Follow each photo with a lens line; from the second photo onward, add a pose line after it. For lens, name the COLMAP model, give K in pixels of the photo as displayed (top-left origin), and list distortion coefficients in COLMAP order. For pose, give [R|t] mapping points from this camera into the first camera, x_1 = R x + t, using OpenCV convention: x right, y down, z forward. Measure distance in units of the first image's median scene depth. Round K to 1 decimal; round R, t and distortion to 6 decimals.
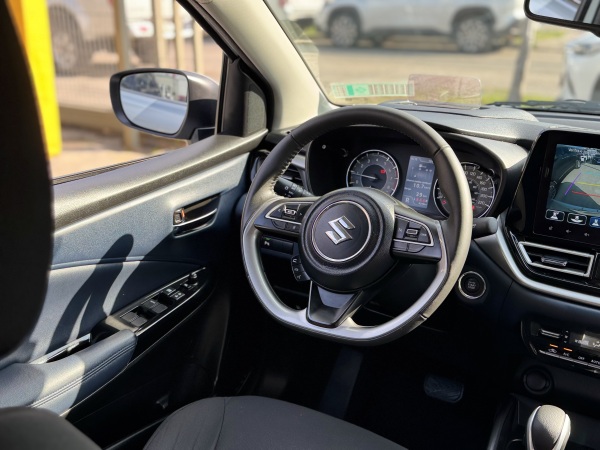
lens RADIAL K [[684.1, 0, 299.9], [0, 684.1, 224.5], [0, 0, 1]] dist [0.083625, 0.000000]
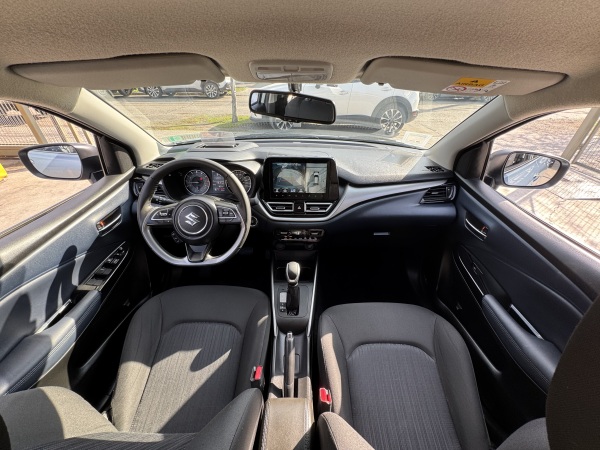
lens RADIAL K [[241.2, 0, 300.1], [0, 241.2, 225.9], [0, 0, 1]] dist [-0.000984, 0.000789]
pose [[0.850745, -0.291247, 0.437502, 0.007453], [0.171673, 0.940750, 0.292435, -0.127495], [-0.496750, -0.173680, 0.850338, 0.155313]]
